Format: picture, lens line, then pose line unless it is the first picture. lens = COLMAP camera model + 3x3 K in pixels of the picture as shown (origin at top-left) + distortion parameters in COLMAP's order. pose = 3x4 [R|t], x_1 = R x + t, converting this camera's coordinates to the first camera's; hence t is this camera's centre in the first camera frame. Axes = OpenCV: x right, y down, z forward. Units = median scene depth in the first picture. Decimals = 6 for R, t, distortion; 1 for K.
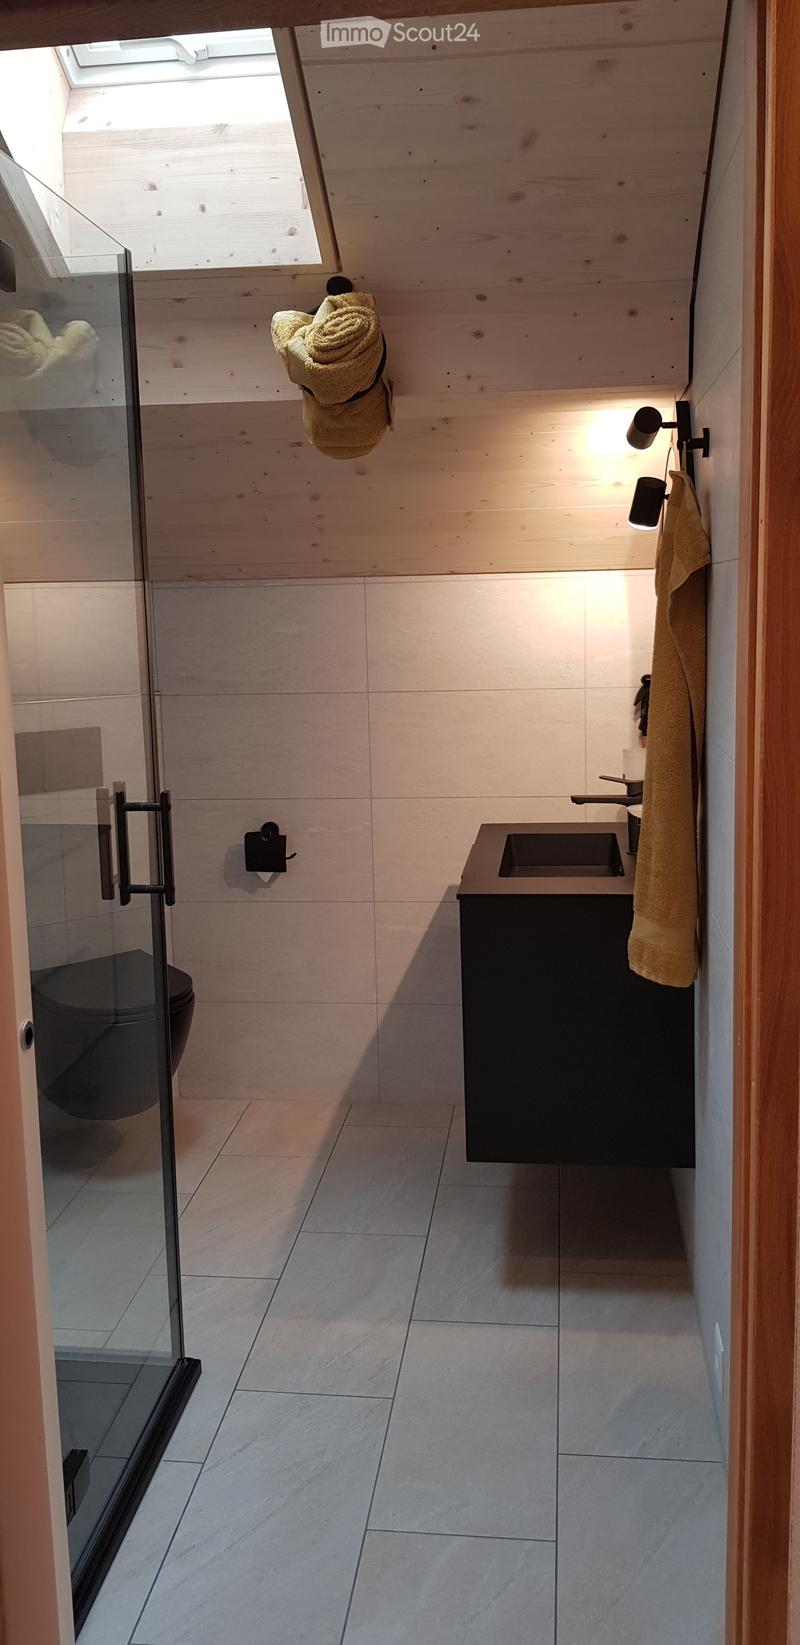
lens RADIAL K [[1309.5, 0, 404.9], [0, 1309.5, 818.0], [0, 0, 1]] dist [0.046790, -0.029180]
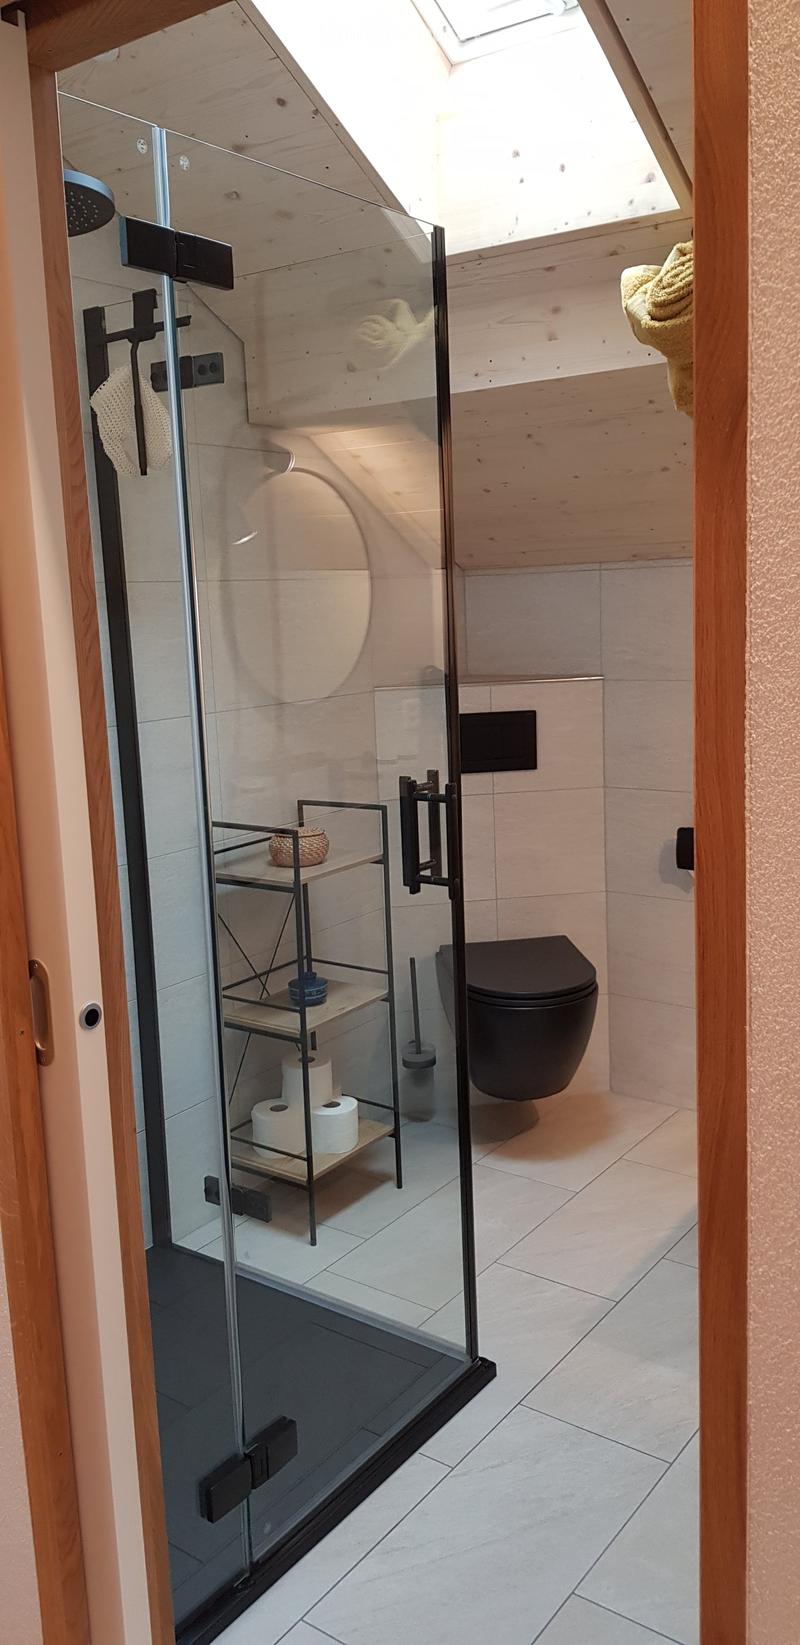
lens RADIAL K [[1309.5, 0, 402.6], [0, 1309.5, 823.8], [0, 0, 1]] dist [0.046790, -0.029180]
pose [[0.879207, 0.074234, -0.470622, 0.226255], [-0.063441, 0.997232, 0.038781, -0.023453], [0.472198, -0.004240, 0.881482, 0.111365]]
